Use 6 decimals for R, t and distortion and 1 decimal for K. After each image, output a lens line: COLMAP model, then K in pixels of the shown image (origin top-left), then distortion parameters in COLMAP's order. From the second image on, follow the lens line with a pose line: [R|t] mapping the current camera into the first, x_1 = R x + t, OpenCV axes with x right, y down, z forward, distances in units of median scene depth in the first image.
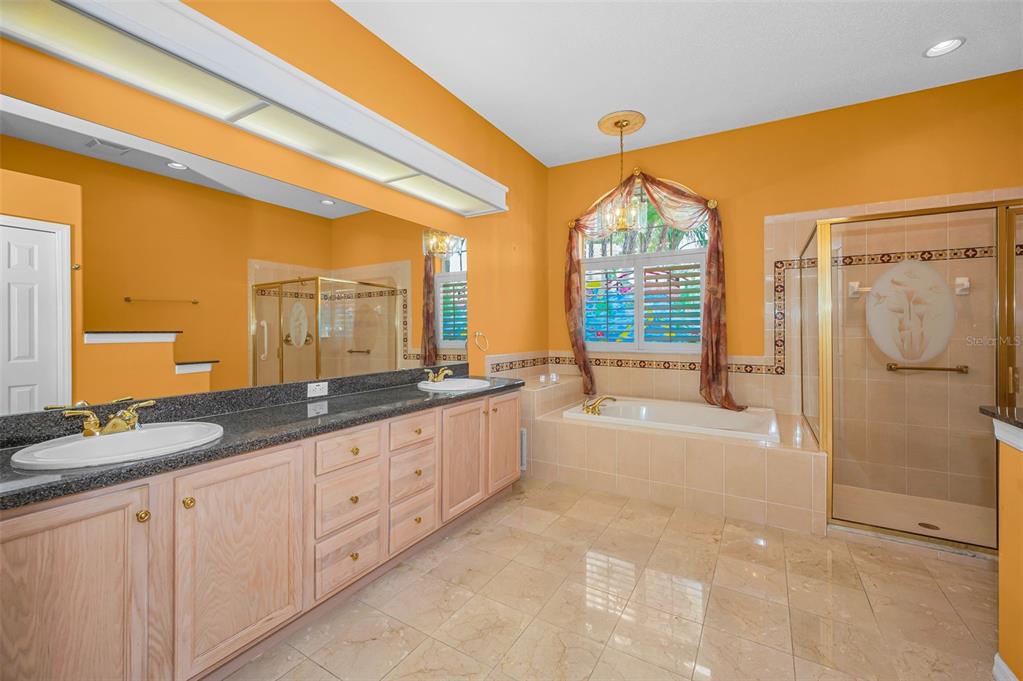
lens RADIAL K [[420.3, 0, 516.9], [0, 420.3, 320.8], [0, 0, 1]] dist [-0.001208, -0.000032]
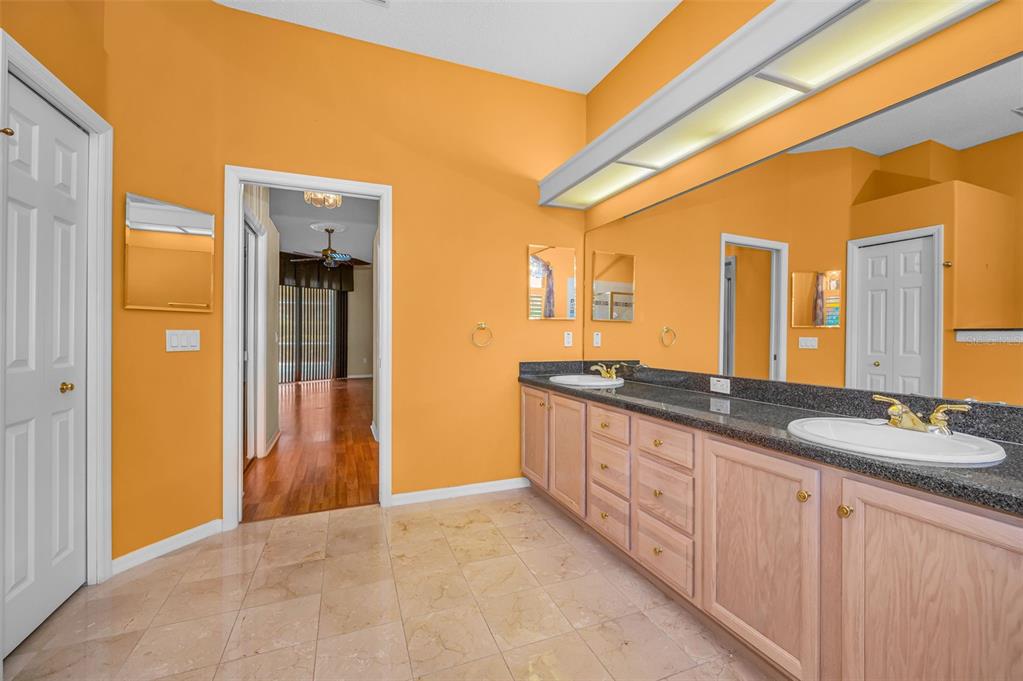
lens RADIAL K [[412.3, 0, 513.6], [0, 412.3, 332.8], [0, 0, 1]] dist [-0.000763, 0.000004]
pose [[-0.606582, -0.007178, -0.794989, 0.542682], [0.016079, 0.999644, -0.021295, 0.058282], [0.794858, -0.025700, -0.606251, 1.202396]]
